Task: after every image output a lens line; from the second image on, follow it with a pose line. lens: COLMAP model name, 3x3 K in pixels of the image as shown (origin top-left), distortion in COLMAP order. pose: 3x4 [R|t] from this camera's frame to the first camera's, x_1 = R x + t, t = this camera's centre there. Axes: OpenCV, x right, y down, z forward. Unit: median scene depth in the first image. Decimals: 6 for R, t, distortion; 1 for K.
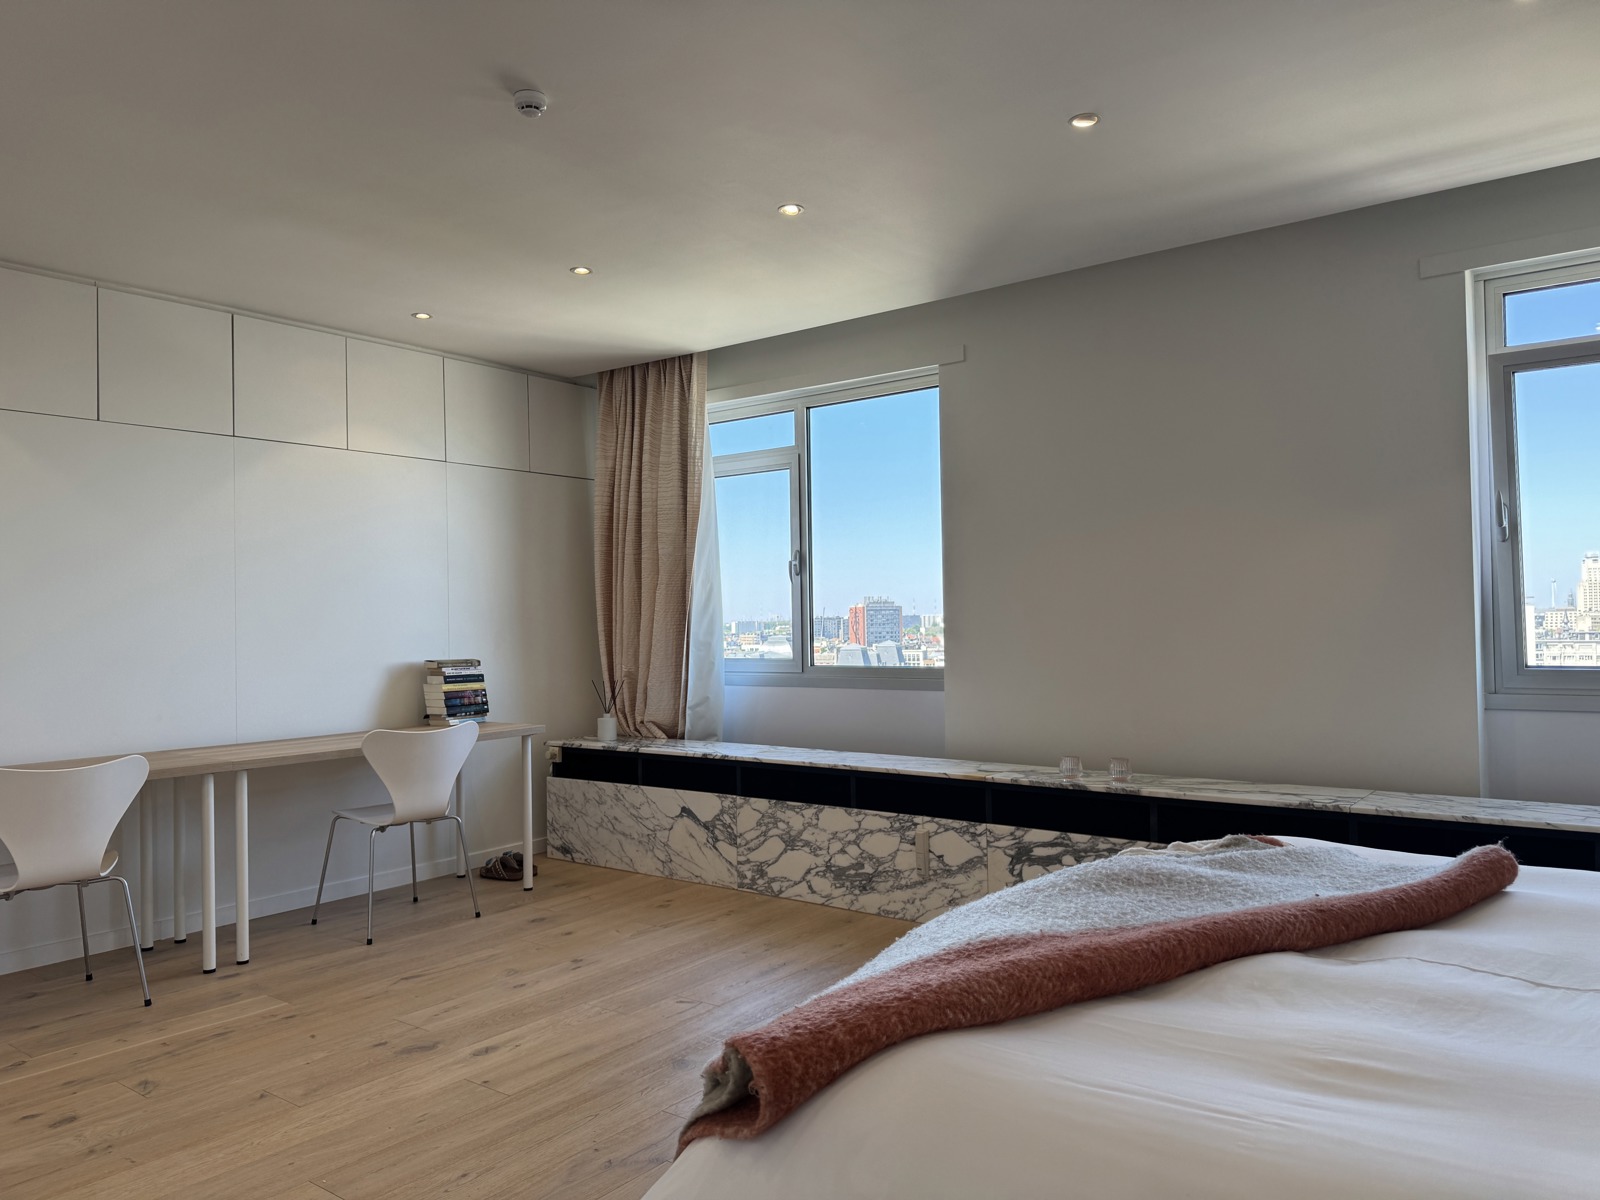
lens RADIAL K [[1130.3, 0, 797.2], [0, 1130.3, 586.3], [0, 0, 1]] dist [0.039694, -0.025357]
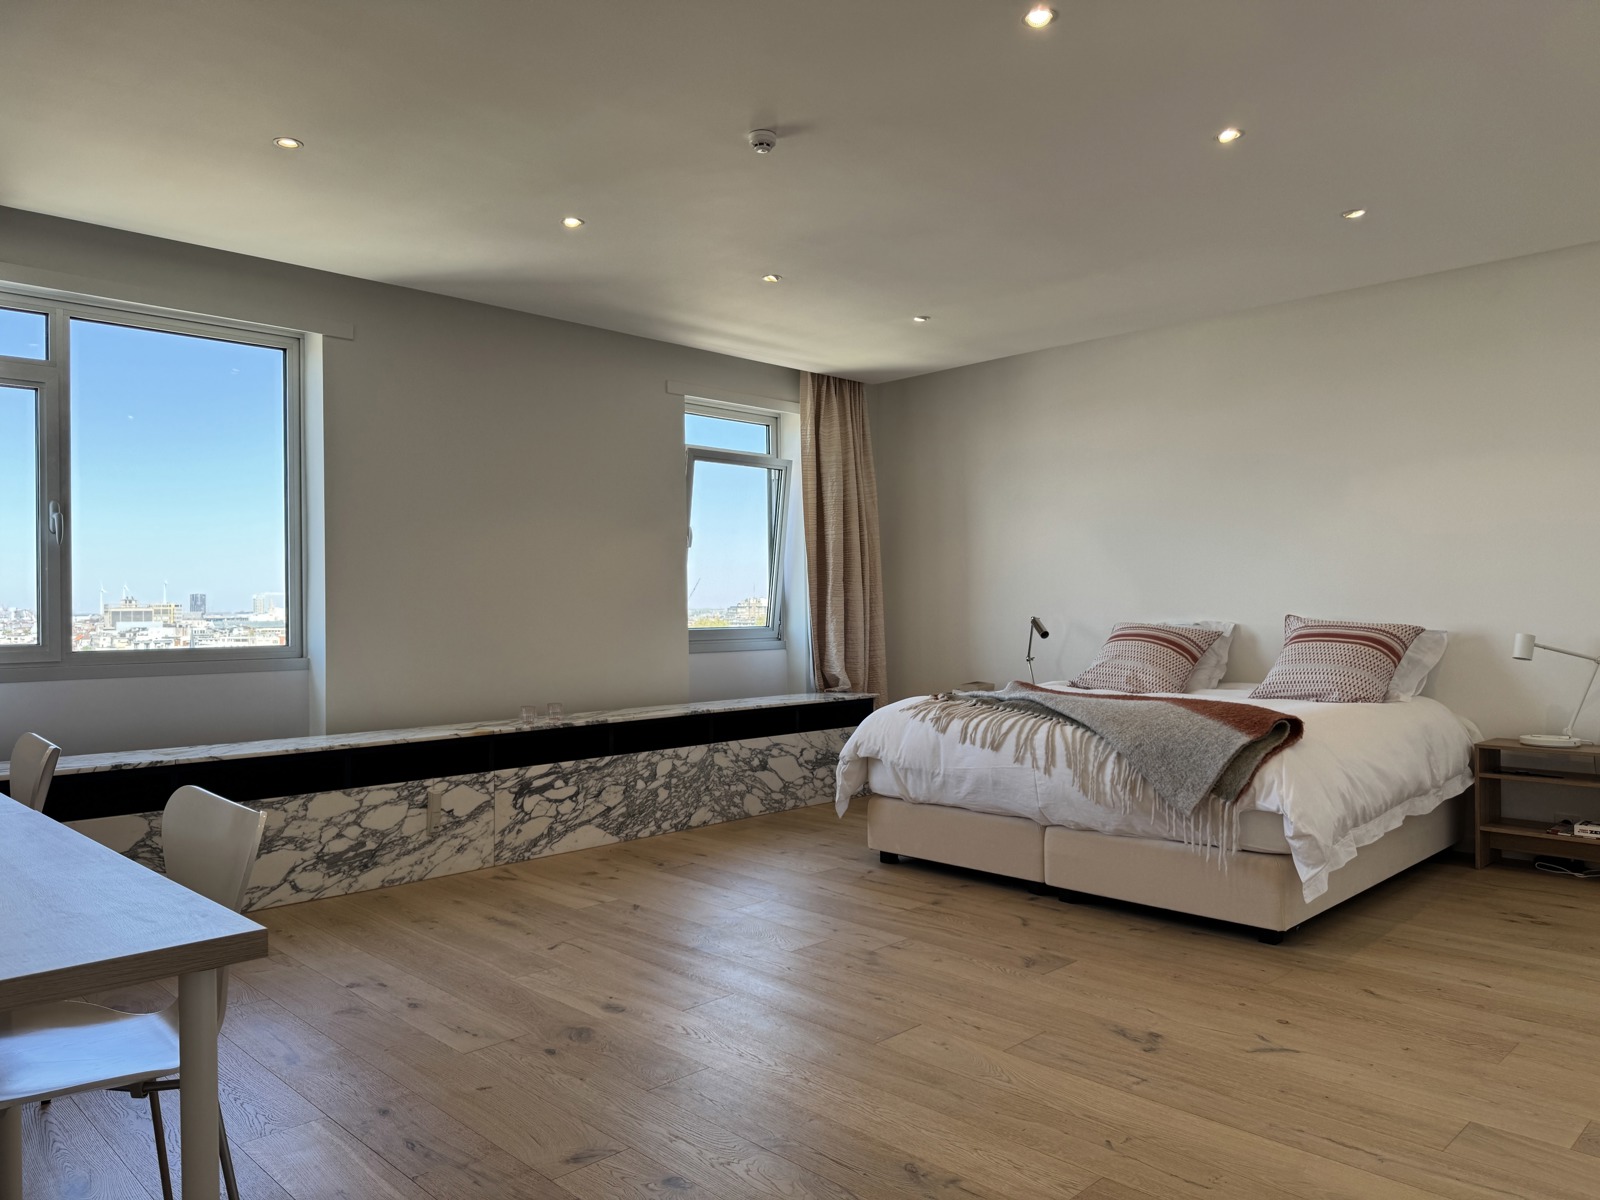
lens RADIAL K [[1130.3, 0, 796.8], [0, 1130.3, 609.3], [0, 0, 1]] dist [0.039694, -0.025357]
pose [[0.129133, 0.015261, 0.991510, -0.893421], [-0.018825, 0.999739, -0.012936, 0.050791], [-0.991449, -0.016995, 0.129387, 0.517943]]
